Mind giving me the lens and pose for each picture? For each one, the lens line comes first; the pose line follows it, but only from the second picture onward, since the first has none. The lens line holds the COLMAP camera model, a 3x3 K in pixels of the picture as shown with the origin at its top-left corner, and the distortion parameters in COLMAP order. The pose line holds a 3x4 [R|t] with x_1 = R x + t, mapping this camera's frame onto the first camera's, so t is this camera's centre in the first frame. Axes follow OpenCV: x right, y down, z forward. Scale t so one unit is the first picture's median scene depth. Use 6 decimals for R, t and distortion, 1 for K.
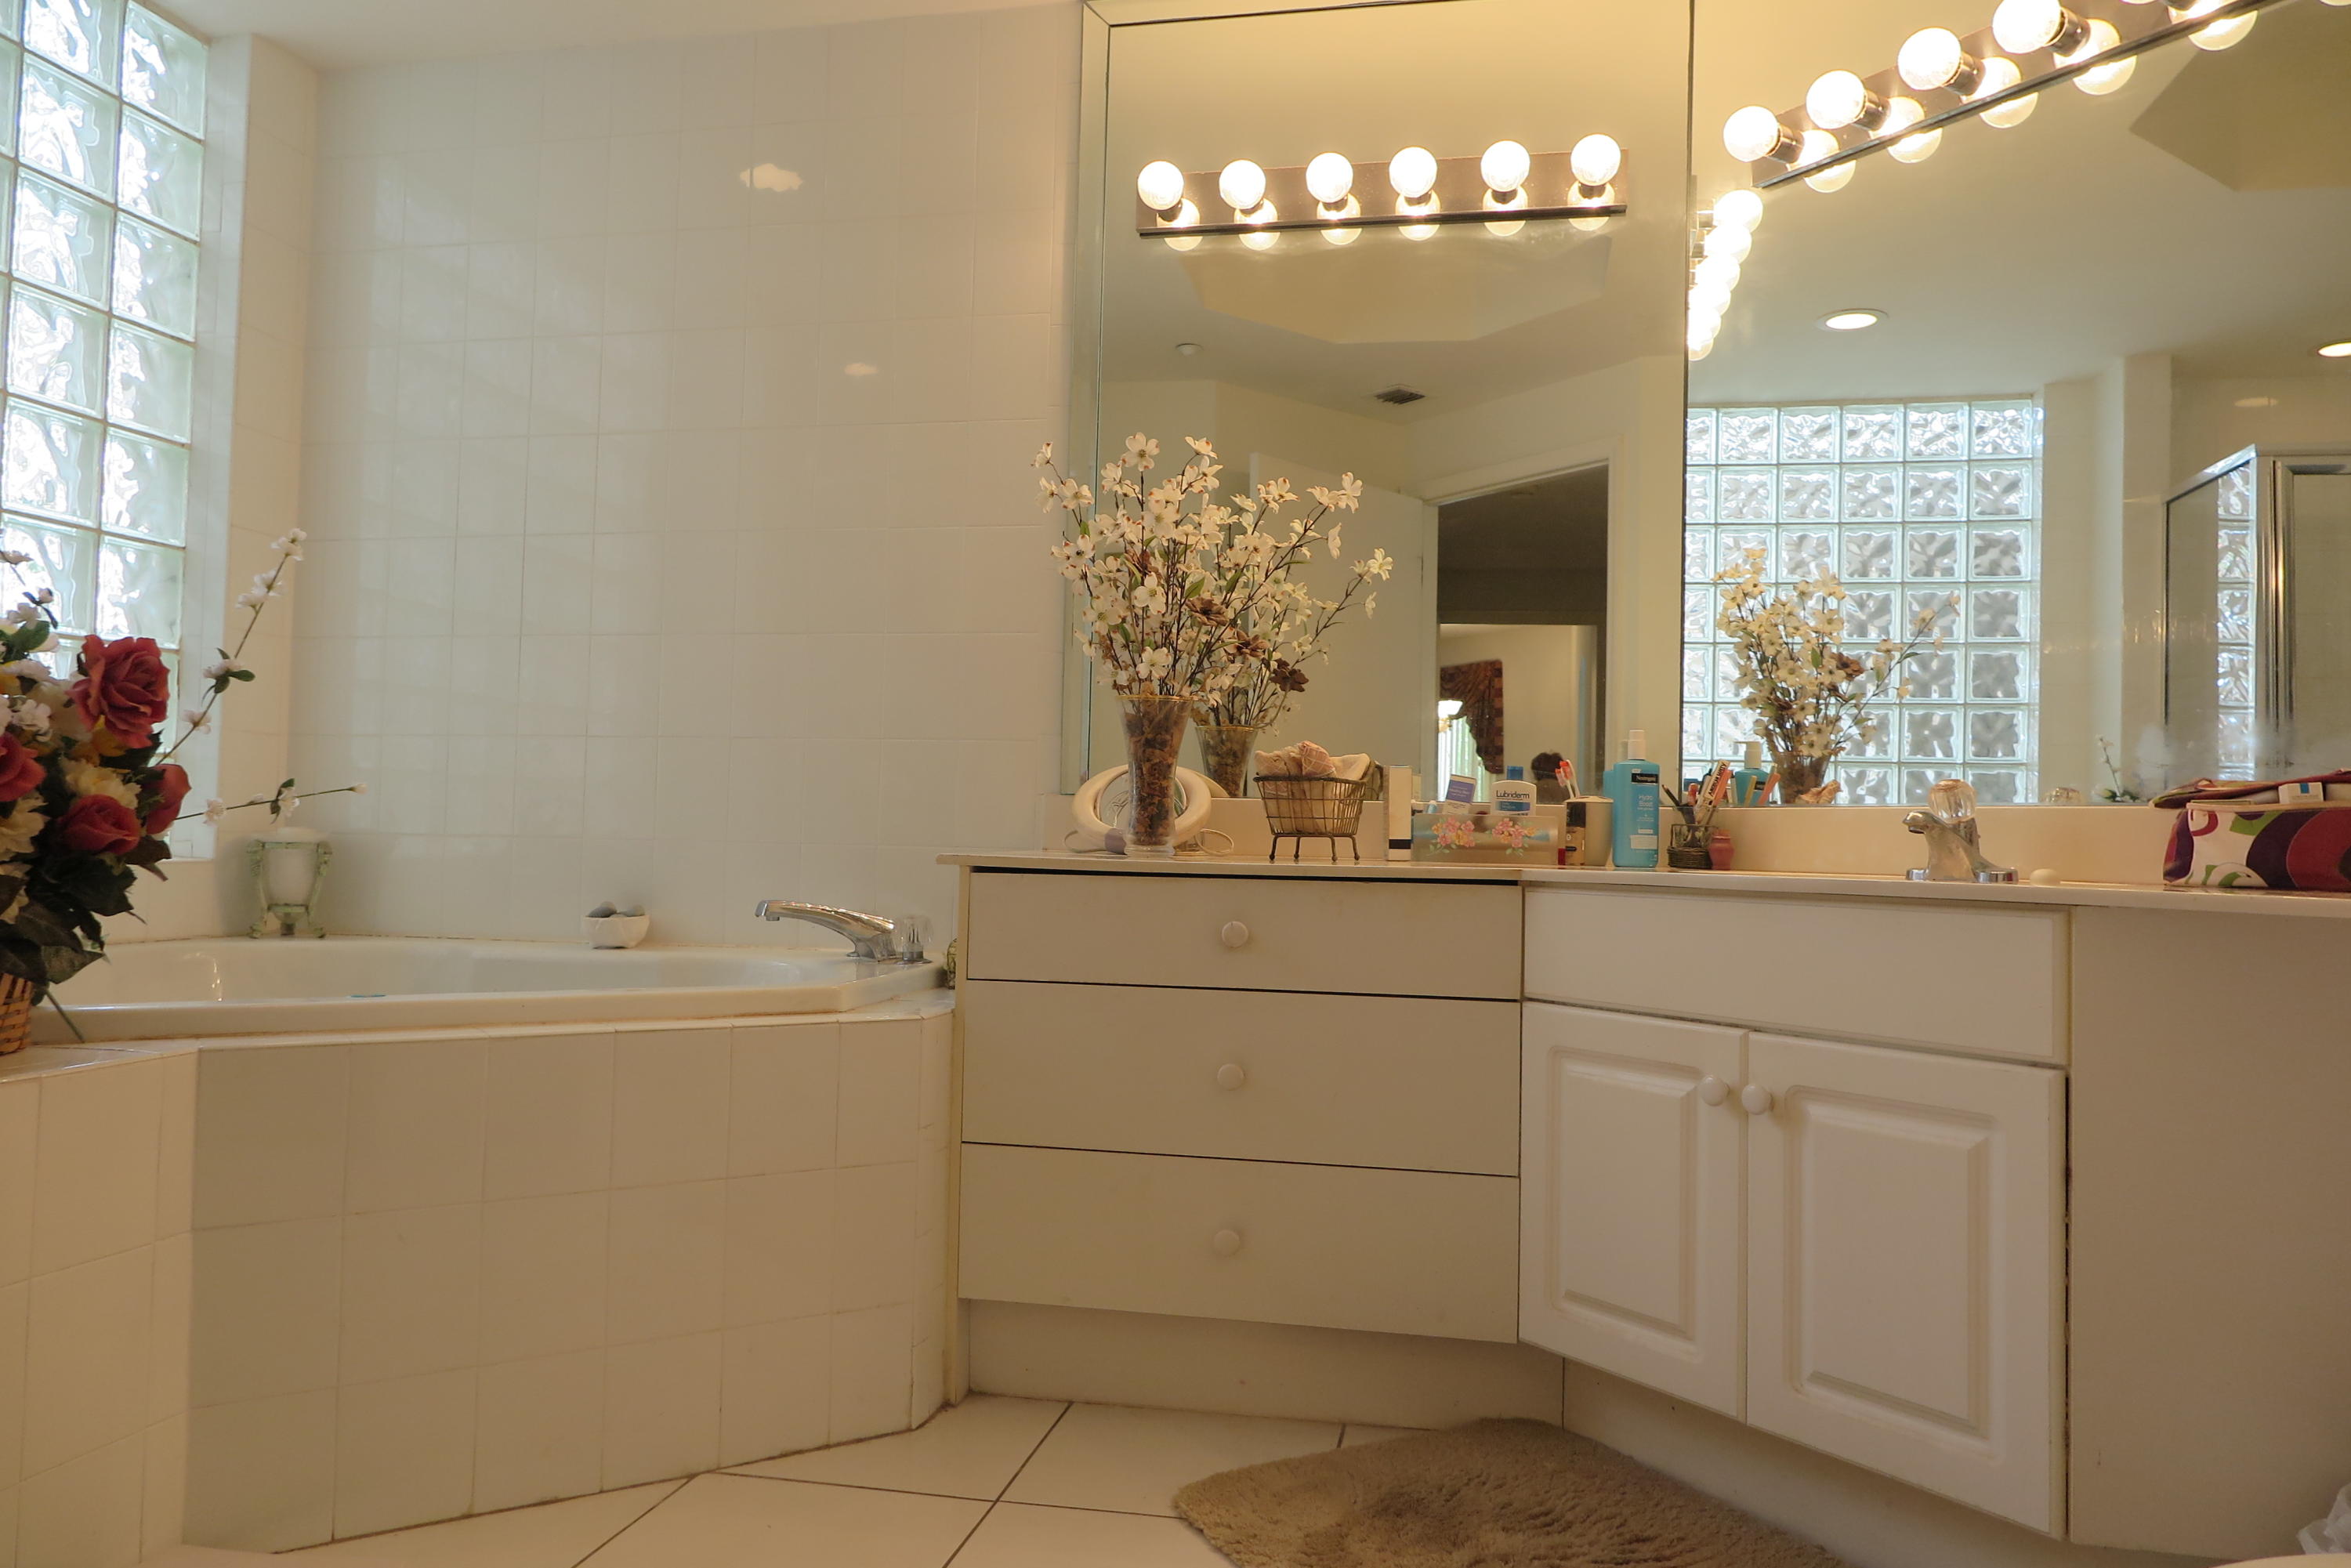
lens RADIAL K [[1624.5, 0, 1221.3], [0, 1624.5, 782.4], [0, 0, 1]] dist [-0.014267, 0.013597]
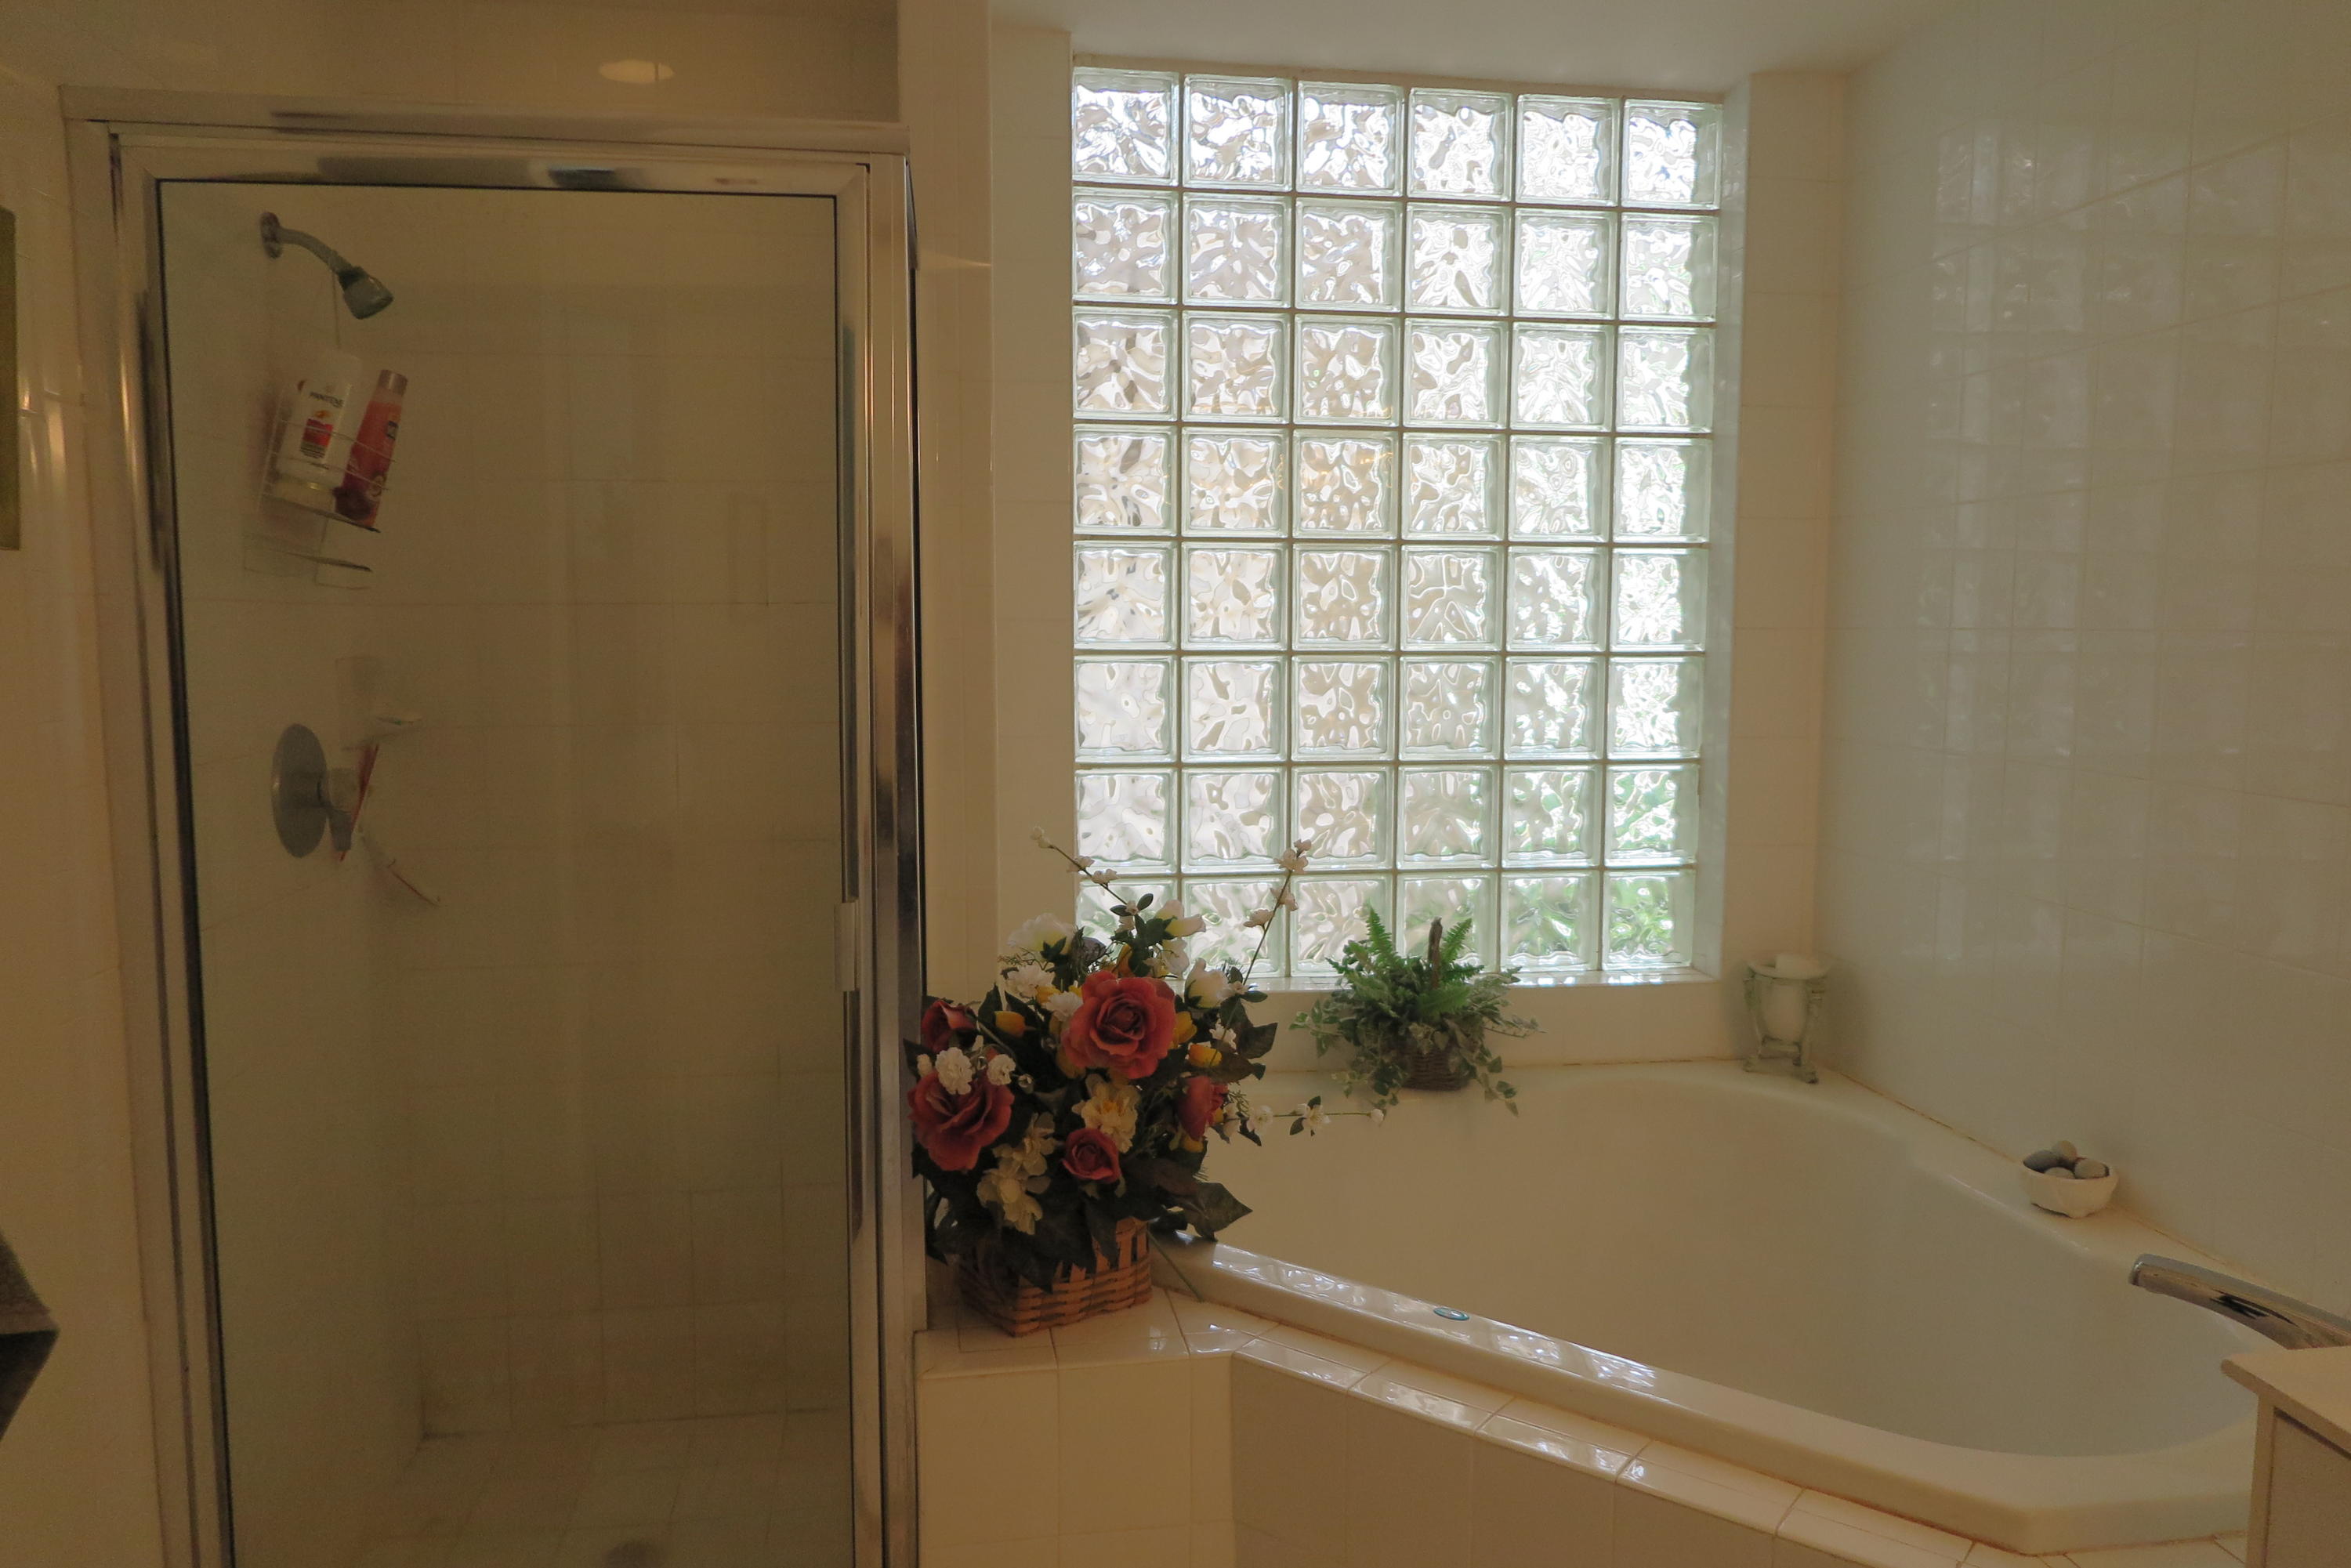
lens RADIAL K [[1624.5, 0, 1187.4], [0, 1624.5, 776.7], [0, 0, 1]] dist [-0.014267, 0.013597]
pose [[0.324784, 0.077932, -0.942572, 0.190909], [0.036277, 0.994840, 0.094753, -0.192928], [0.945092, -0.064967, 0.320281, 0.440593]]
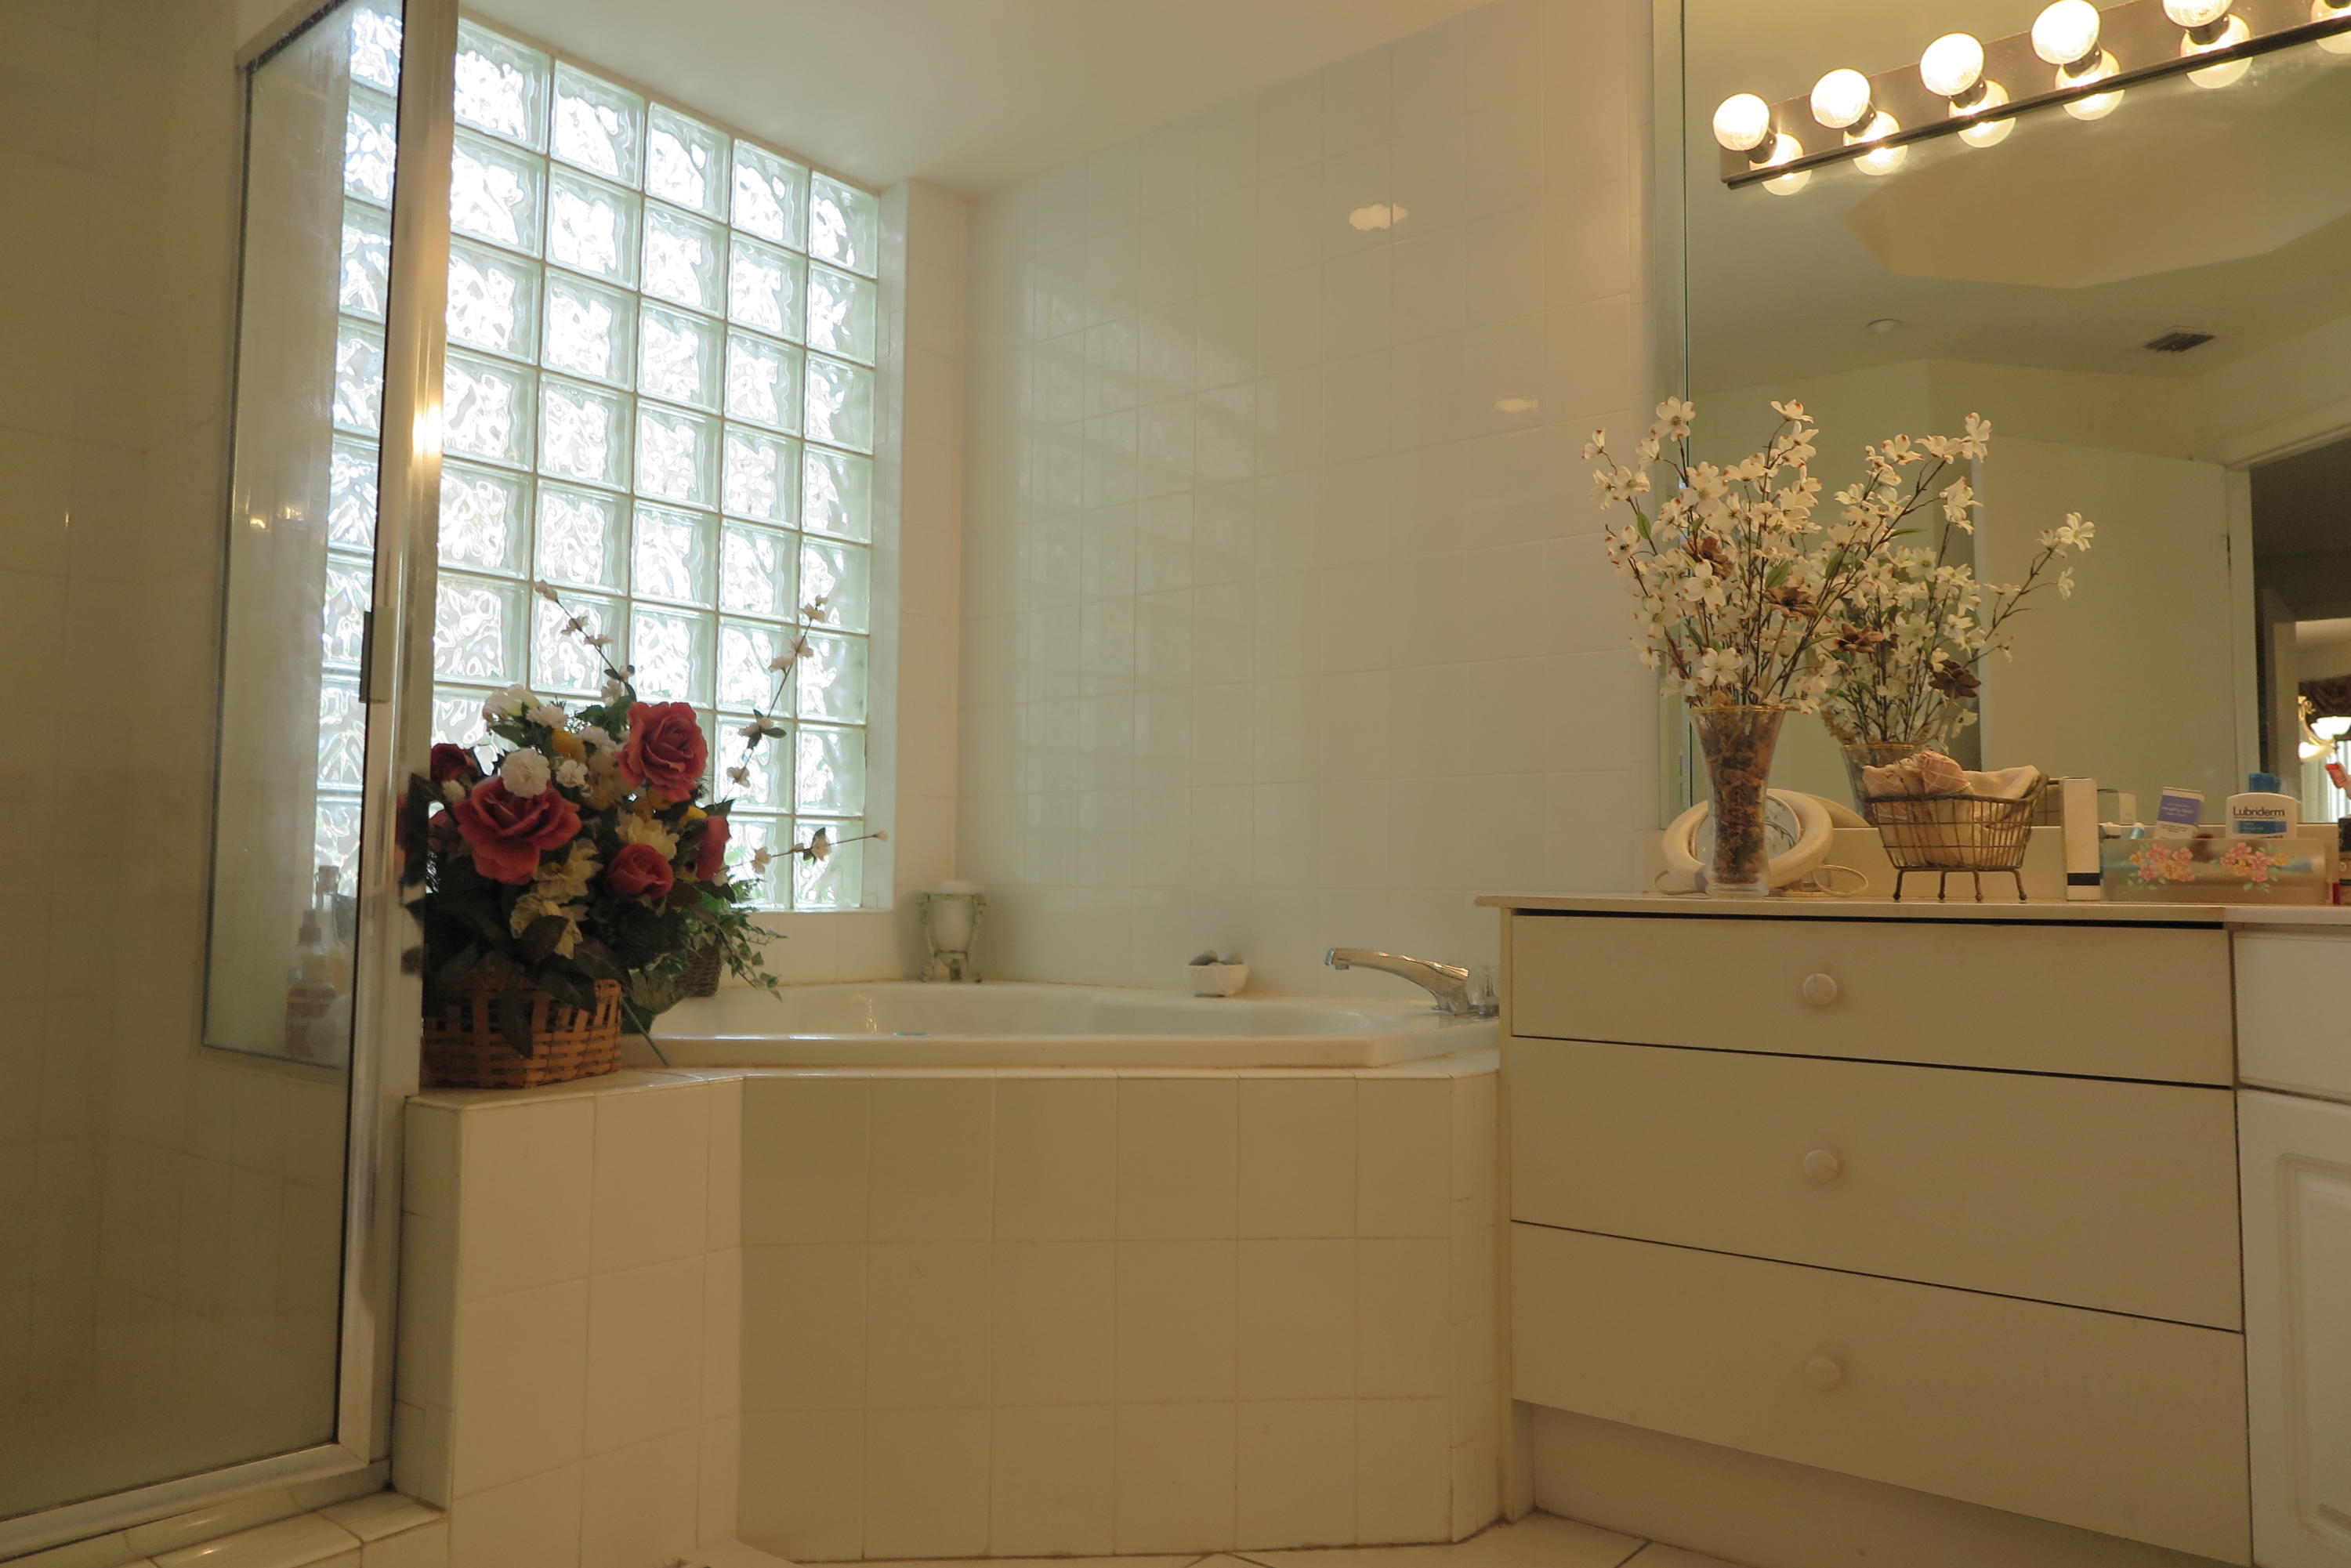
lens RADIAL K [[1624.5, 0, 1196.5], [0, 1624.5, 783.5], [0, 0, 1]] dist [-0.014267, 0.013597]
pose [[0.882257, -0.042819, -0.468817, 0.101931], [0.026188, 0.998777, -0.041941, 0.014029], [0.470040, 0.024725, 0.882299, 0.117113]]
